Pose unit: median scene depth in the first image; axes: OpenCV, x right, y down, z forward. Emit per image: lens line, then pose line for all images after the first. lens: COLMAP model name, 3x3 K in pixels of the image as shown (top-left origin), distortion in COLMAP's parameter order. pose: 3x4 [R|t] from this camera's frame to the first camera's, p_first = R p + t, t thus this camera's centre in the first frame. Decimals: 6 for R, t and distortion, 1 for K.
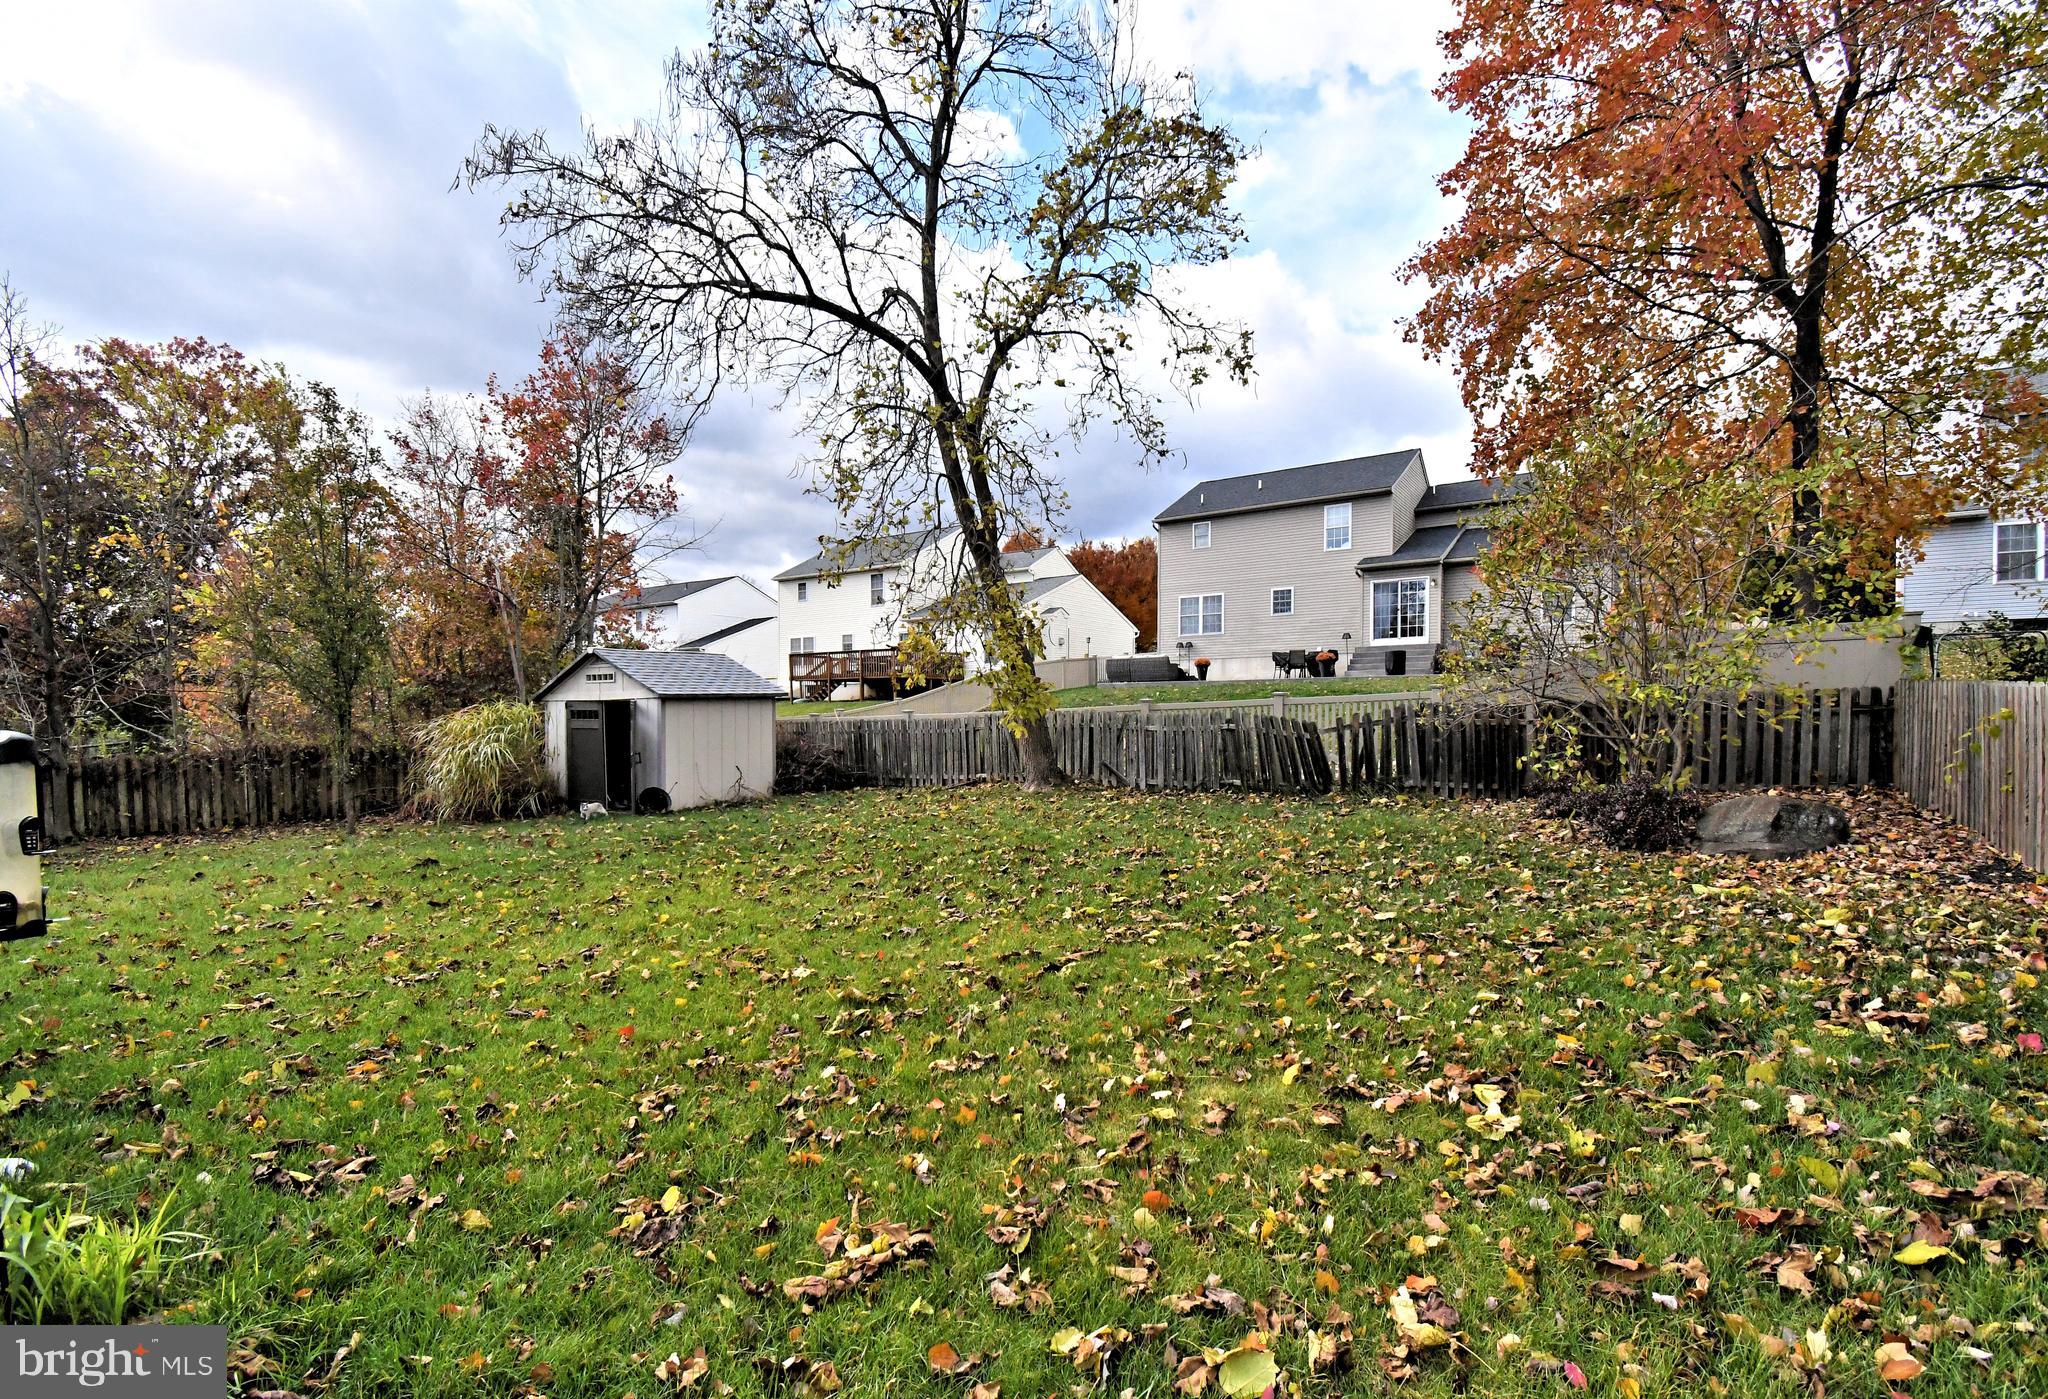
lens RADIAL K [[954.5, 0, 1023.8], [0, 954.5, 718.3], [0, 0, 1]] dist [0.003351, 0.000094]
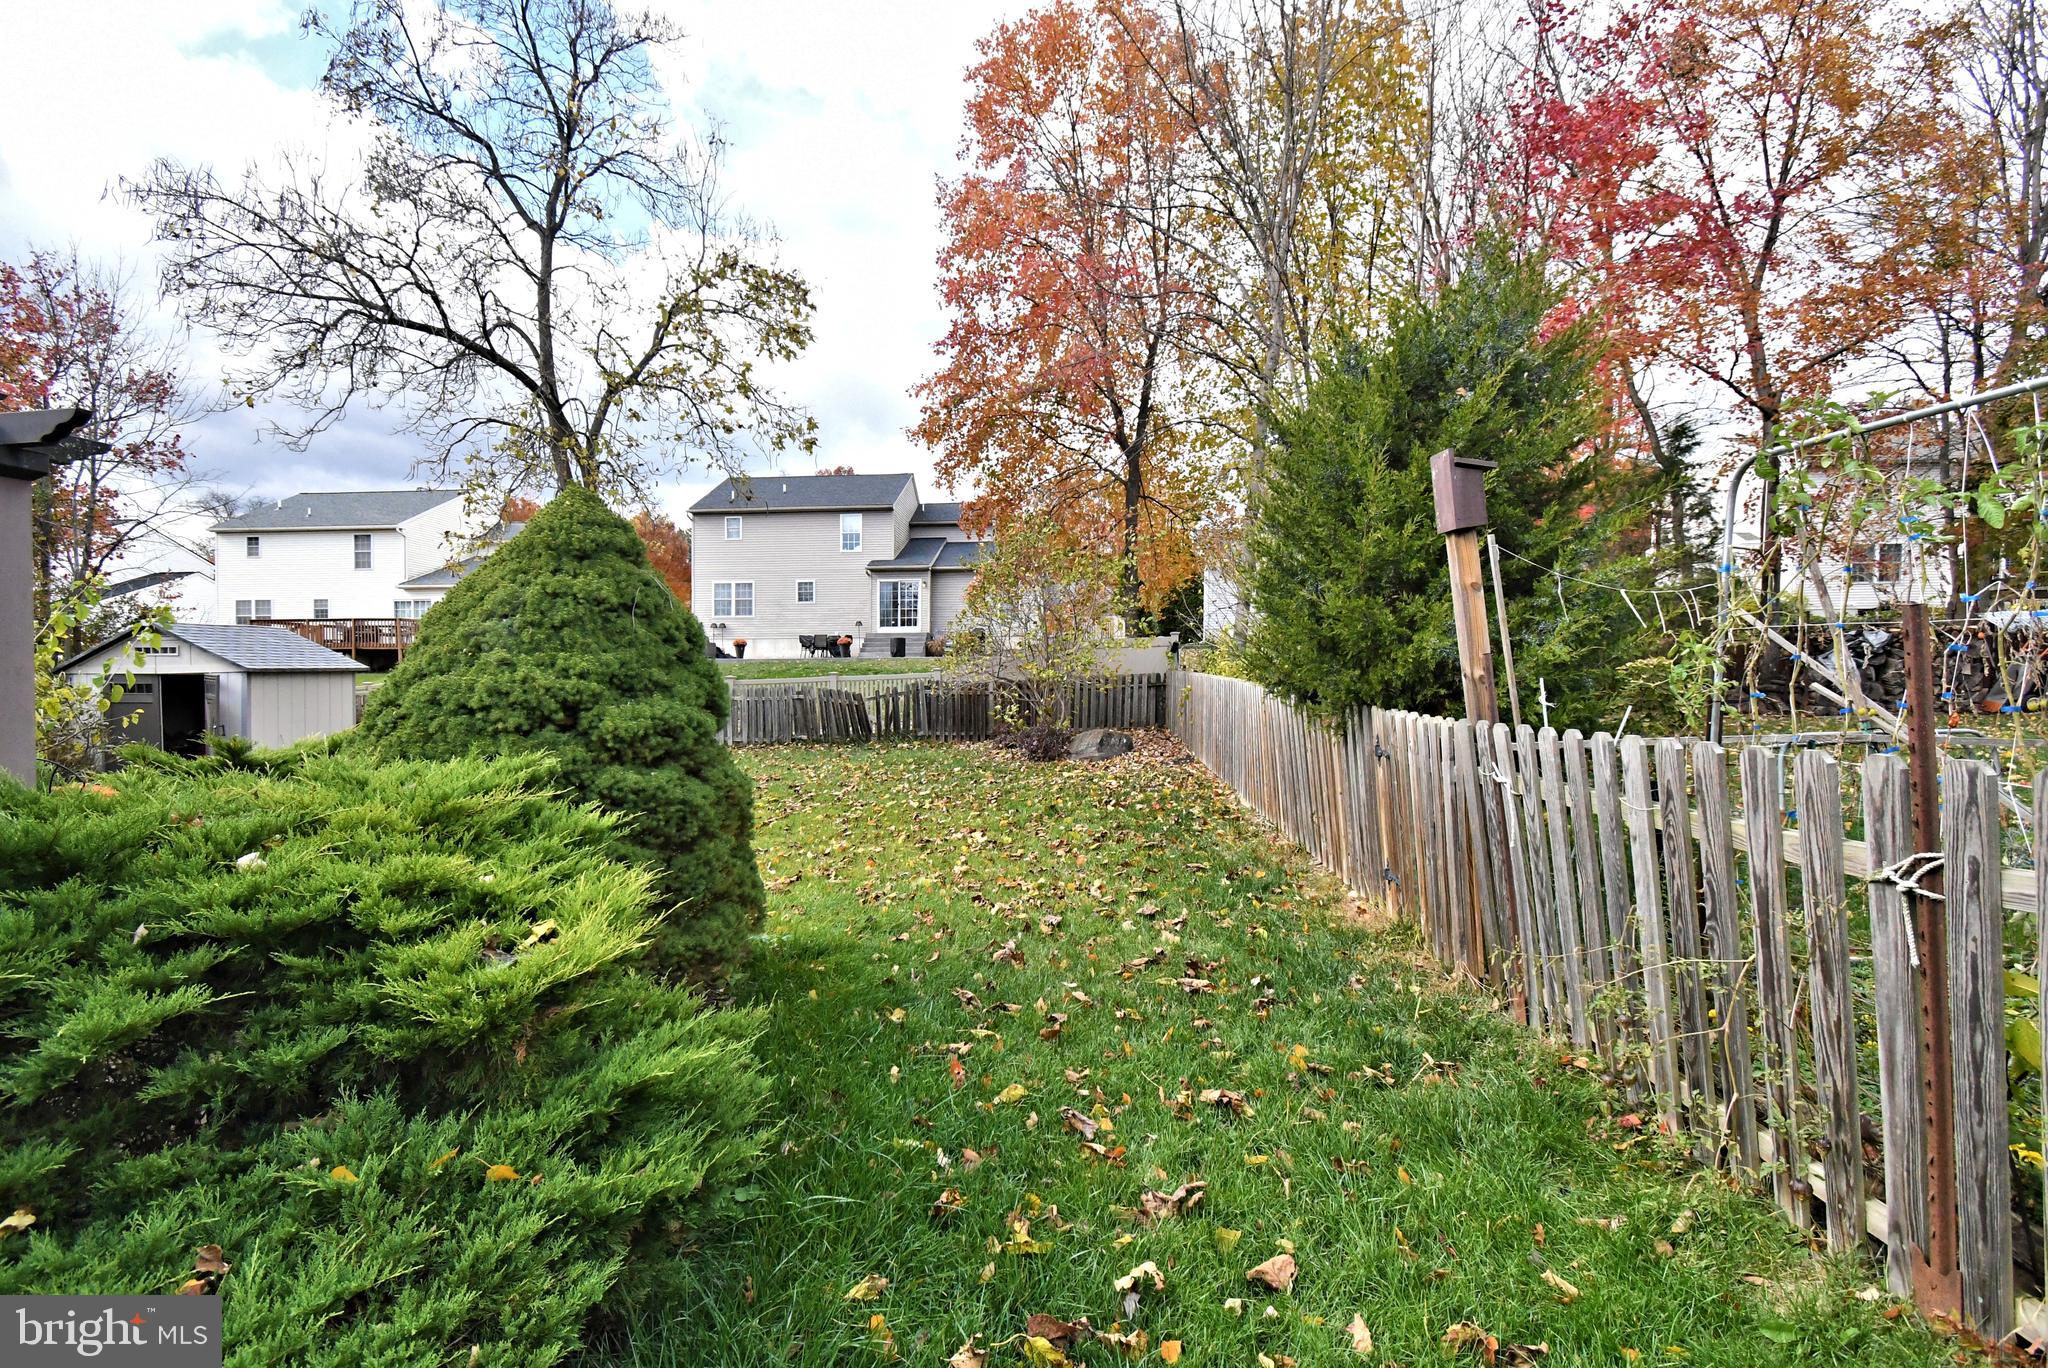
lens RADIAL K [[901.8, 0, 1020.9], [0, 901.8, 677.4], [0, 0, 1]] dist [0.018296, -0.021712]
pose [[0.868152, 0.005143, 0.496273, -0.135530], [0.002626, 0.999885, -0.014956, 0.000447], [-0.496292, 0.014288, 0.868038, -0.257279]]
